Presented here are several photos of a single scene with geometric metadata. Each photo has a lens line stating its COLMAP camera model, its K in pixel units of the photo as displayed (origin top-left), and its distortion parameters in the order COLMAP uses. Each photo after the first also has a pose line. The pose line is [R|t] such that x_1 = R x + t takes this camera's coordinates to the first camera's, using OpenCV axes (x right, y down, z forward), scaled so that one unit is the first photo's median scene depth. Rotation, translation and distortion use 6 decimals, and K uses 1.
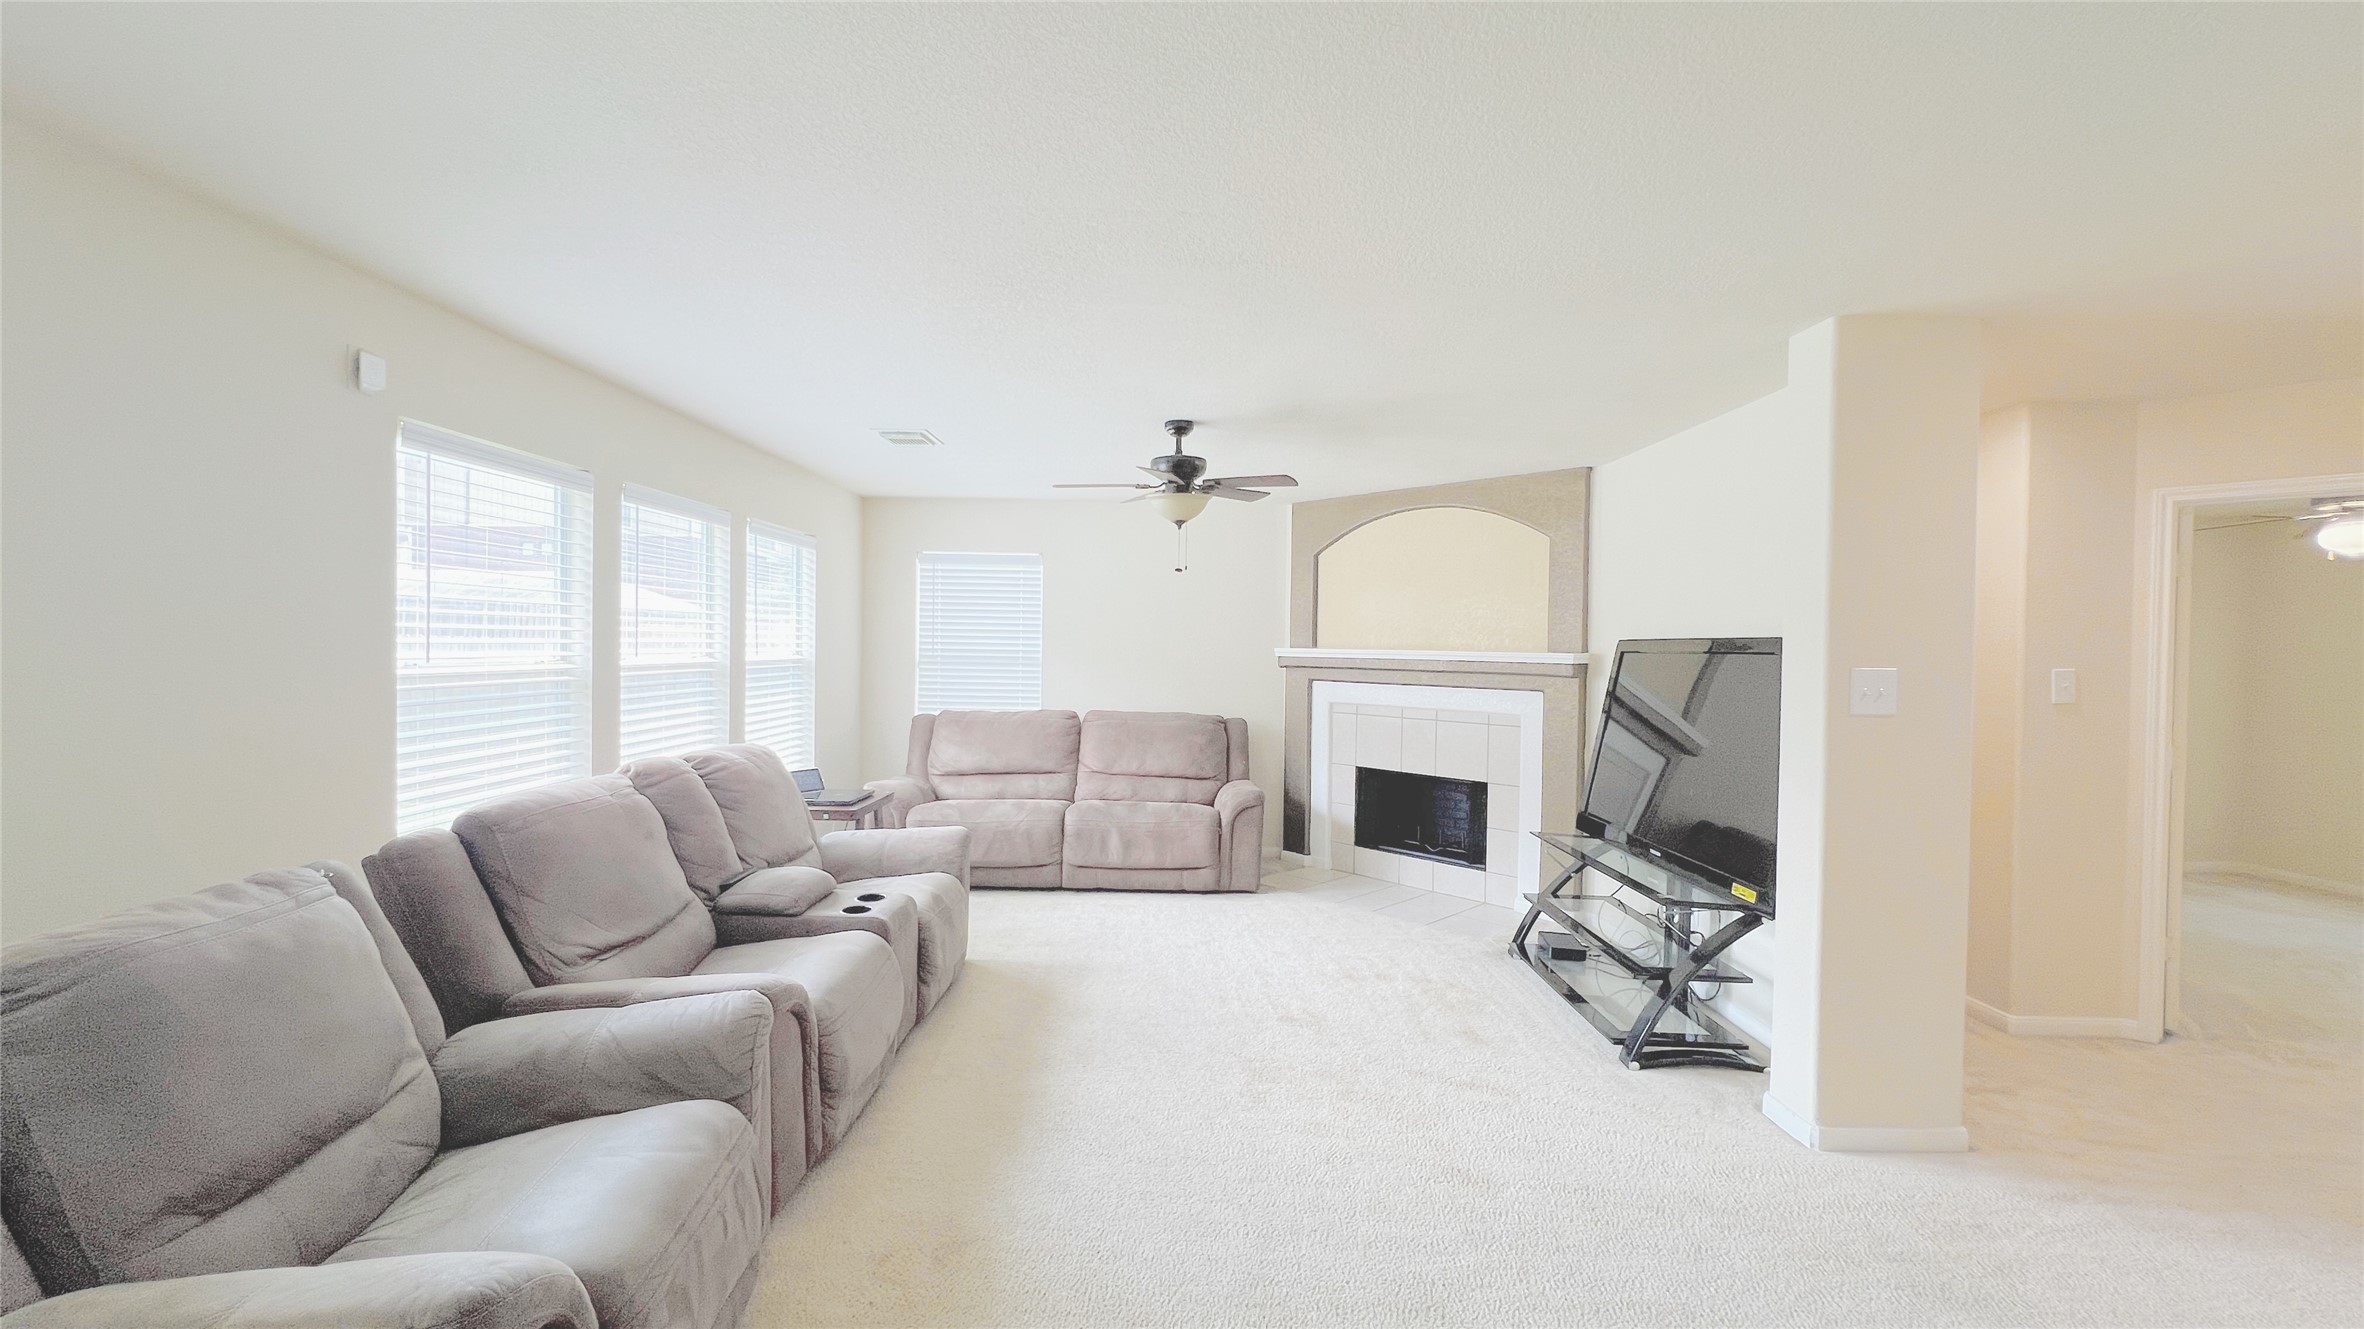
lens RADIAL K [[942.0, 0, 1179.6], [0, 942.0, 659.8], [0, 0, 1]] dist [-0.001132, 0.000449]
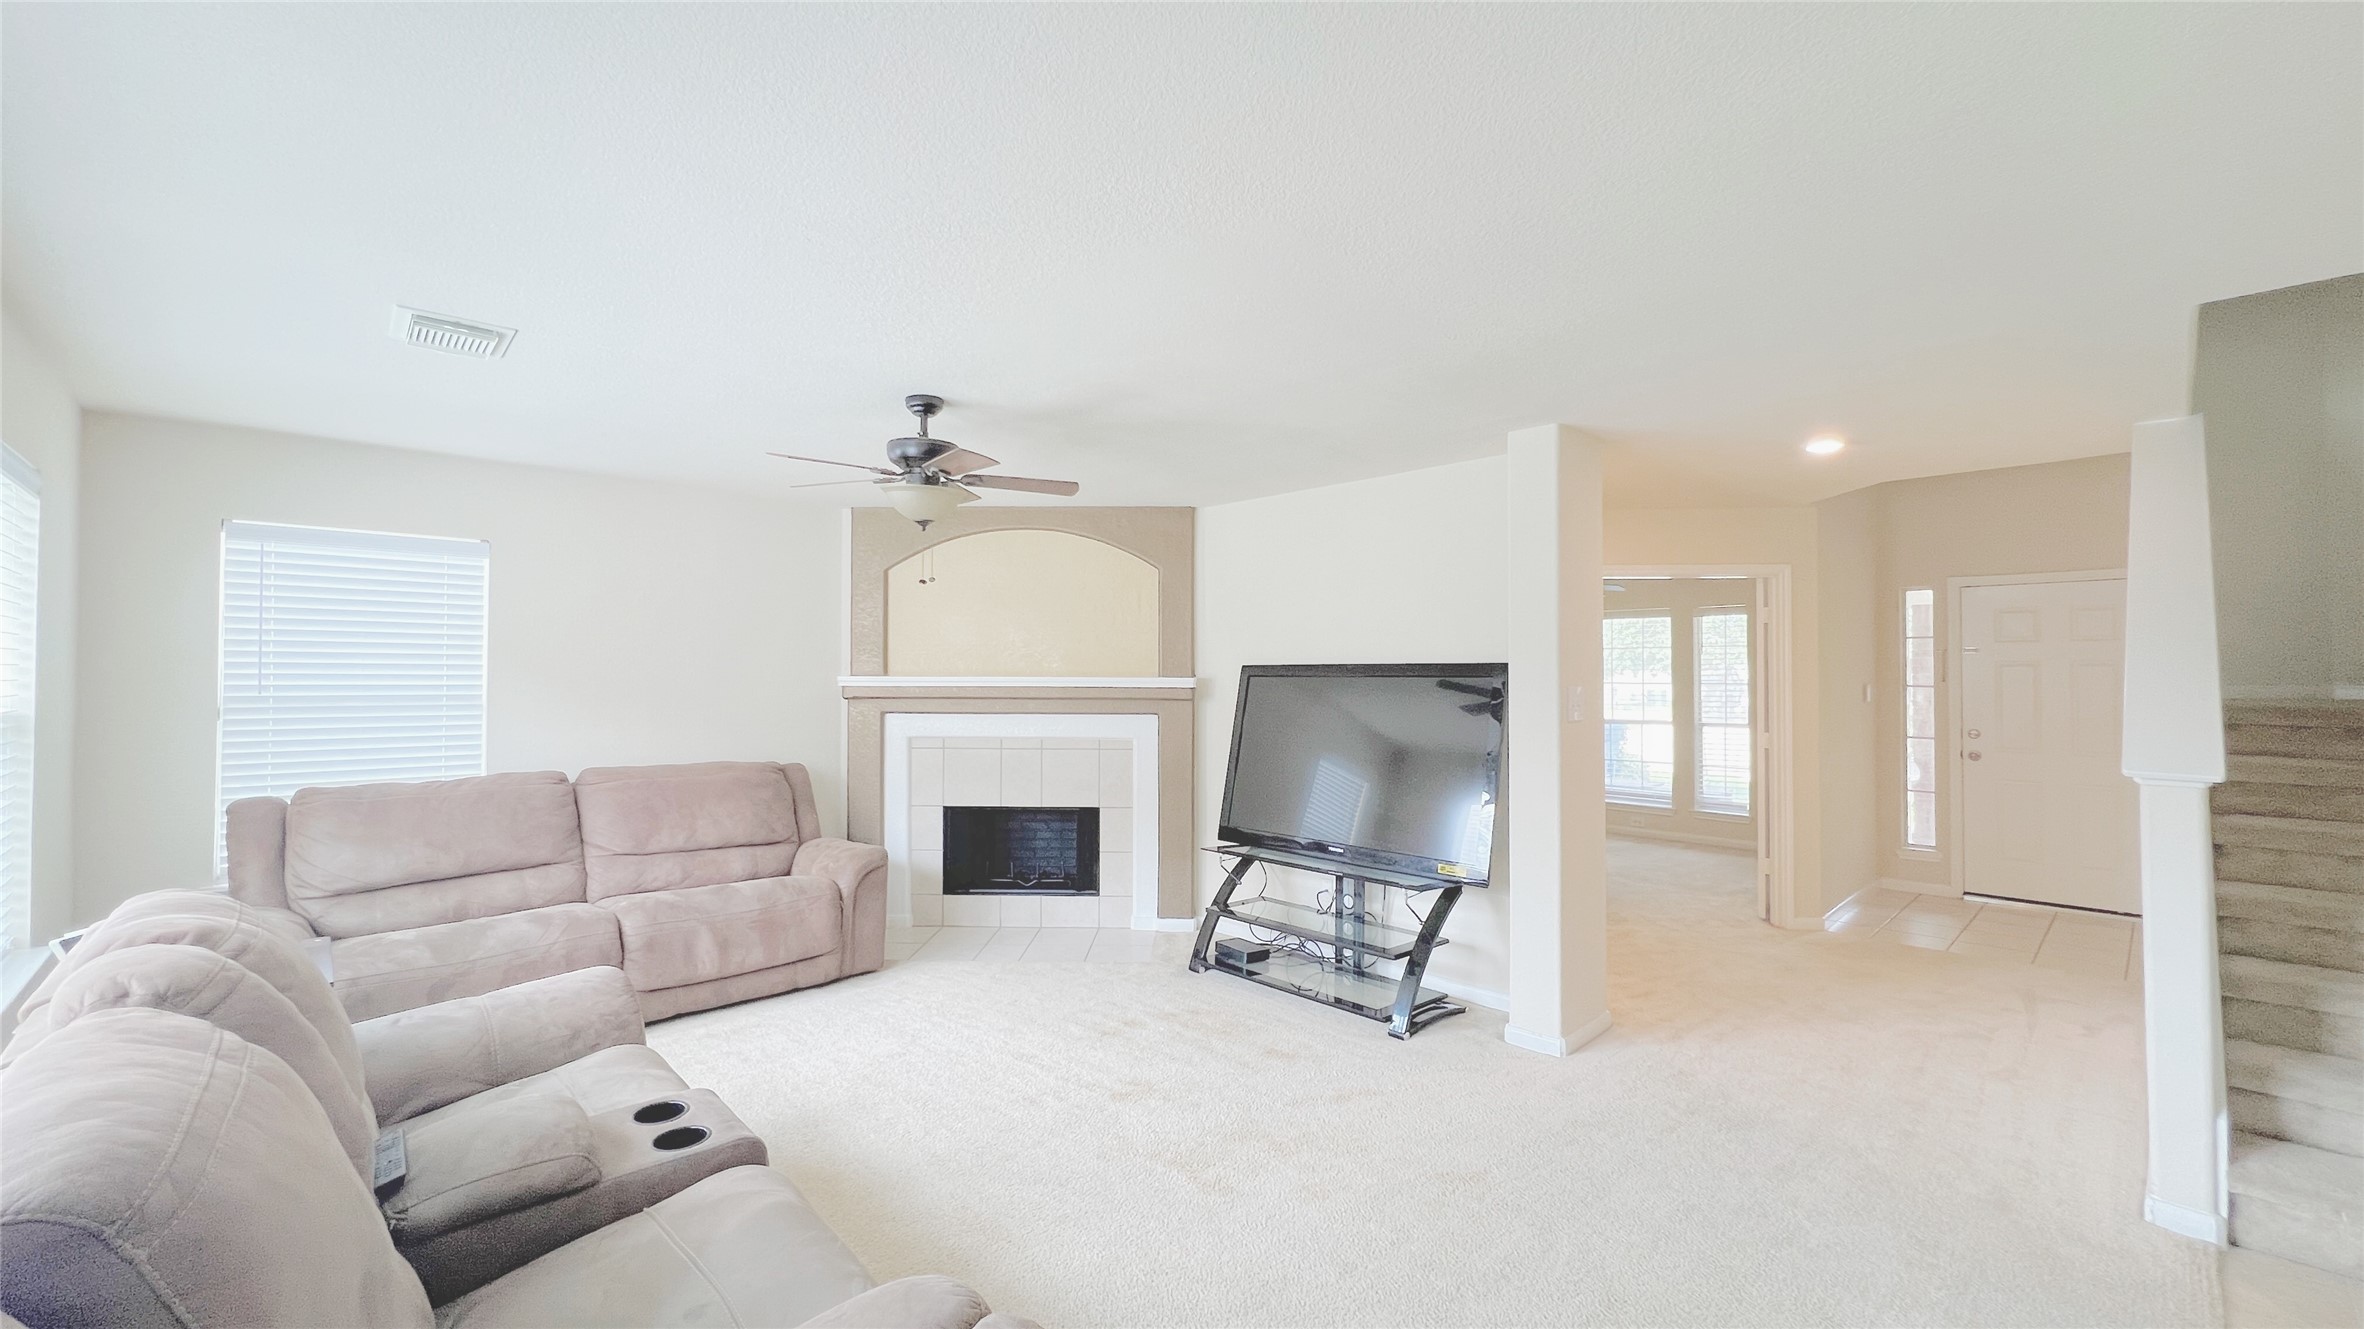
lens RADIAL K [[942.0, 0, 1179.6], [0, 942.0, 659.8], [0, 0, 1]] dist [-0.001132, 0.000449]
pose [[0.720190, -0.002391, 0.693773, -0.308785], [0.019527, 0.999668, -0.016824, -0.008549], [-0.693502, 0.025664, 0.719997, 0.211633]]
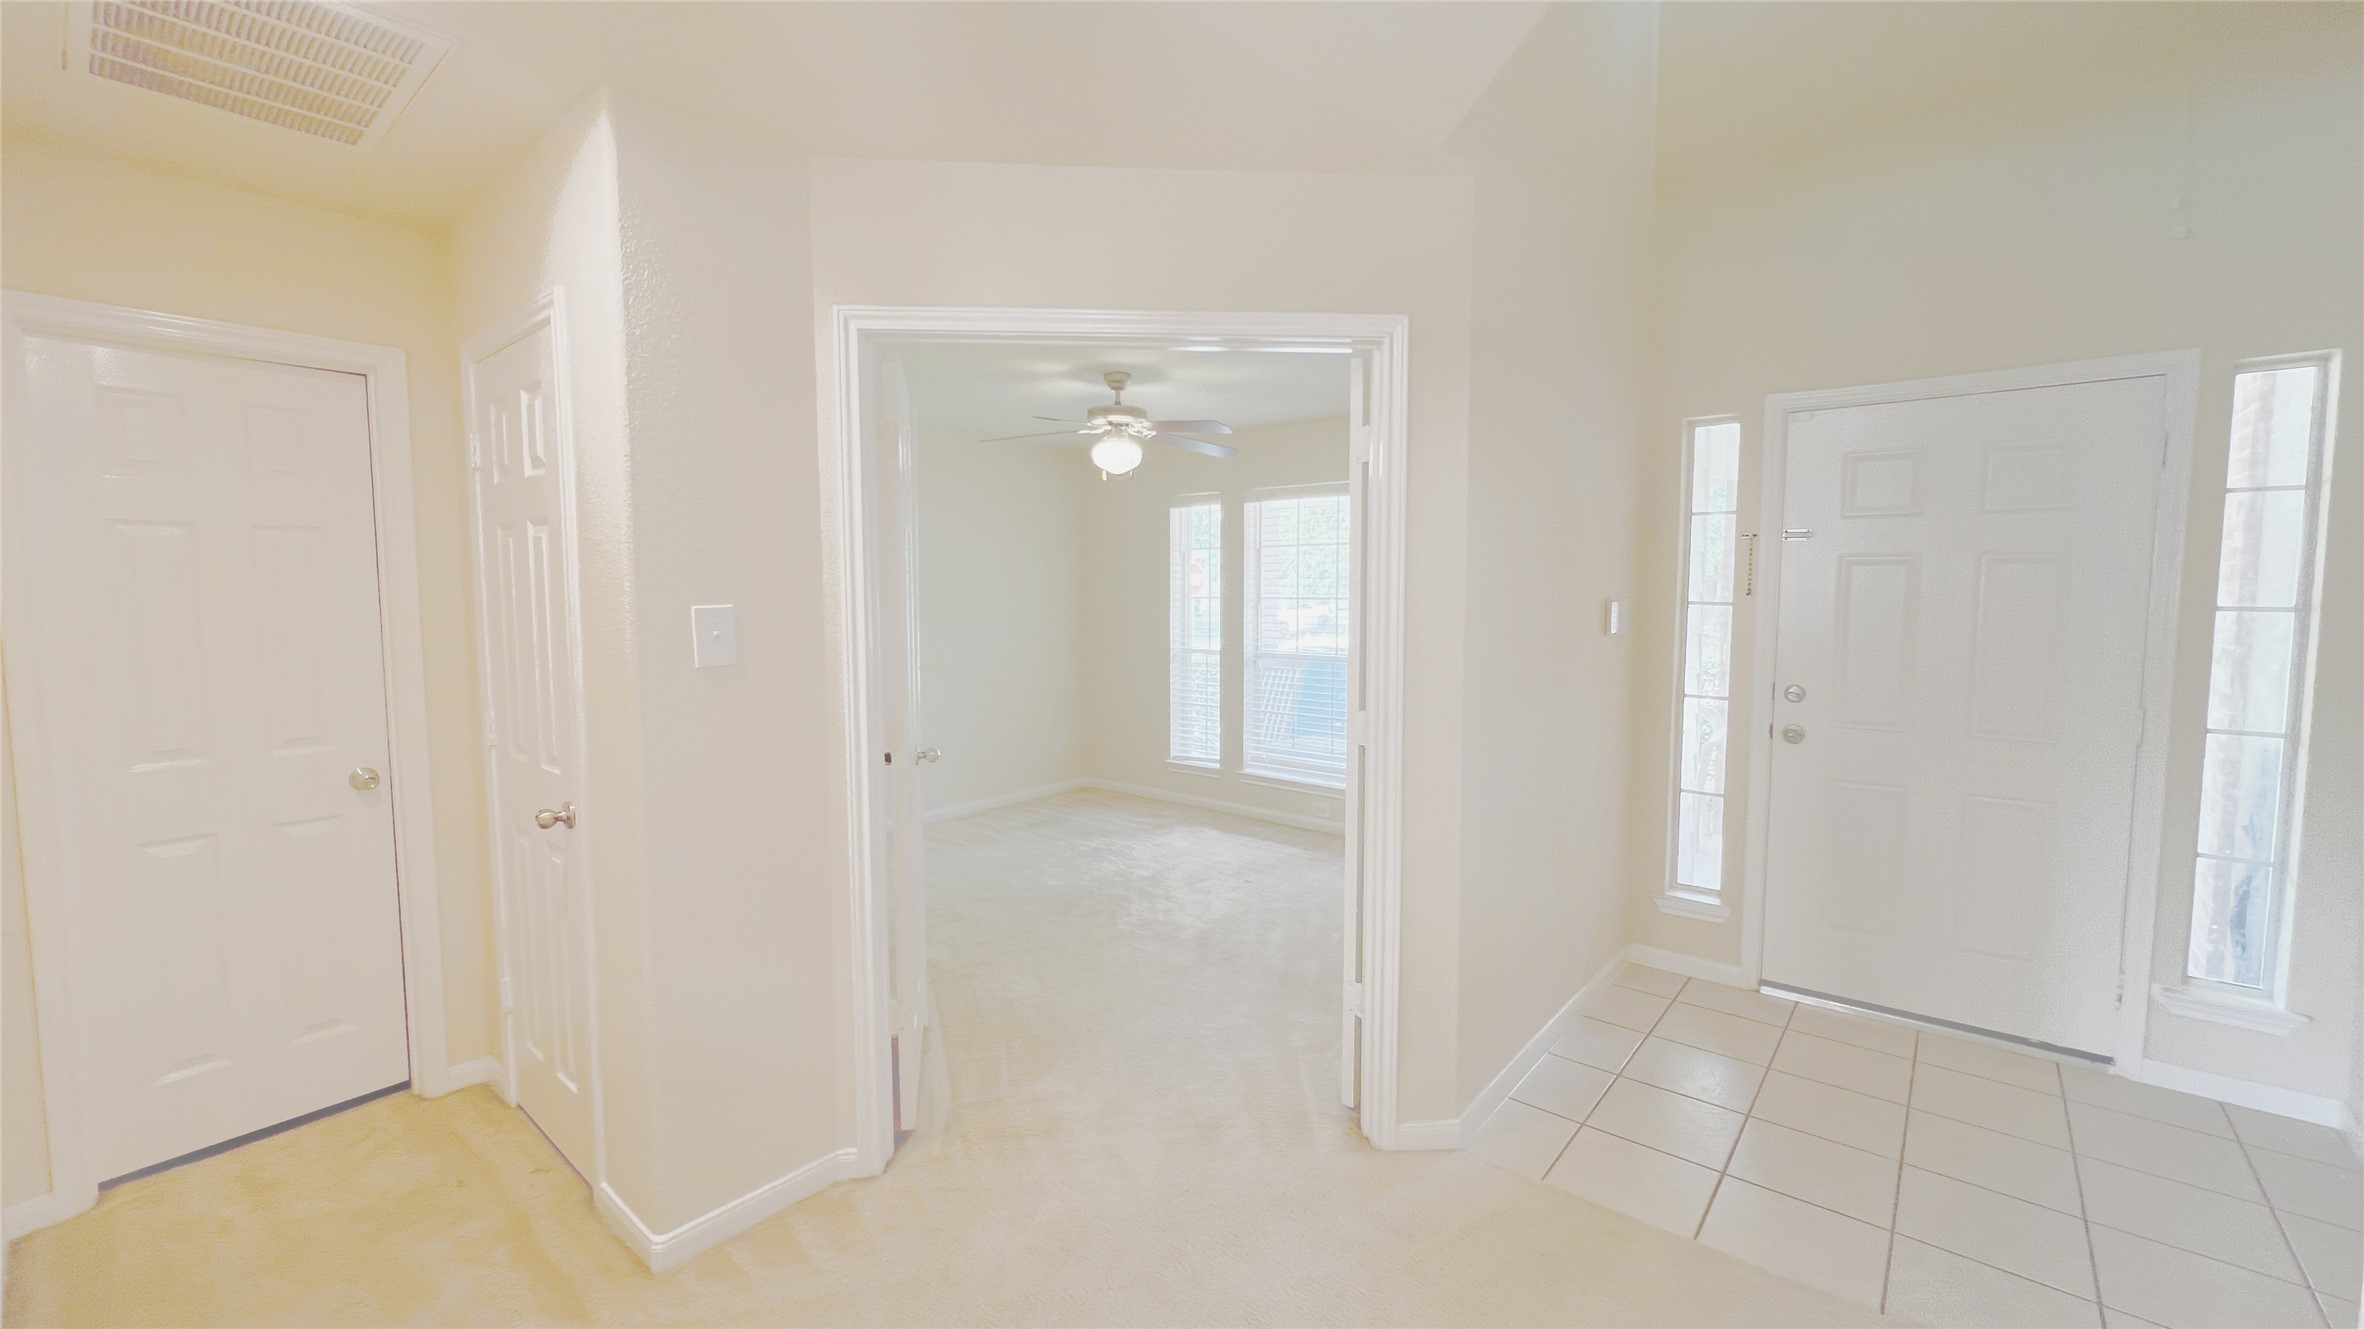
lens RADIAL K [[942.0, 0, 1179.6], [0, 942.0, 659.8], [0, 0, 1]] dist [-0.001132, 0.000449]
pose [[0.636910, -0.074125, 0.767366, 0.460327], [0.023385, 0.996766, 0.076875, 0.003686], [-0.770584, -0.031018, 0.636584, 0.287648]]
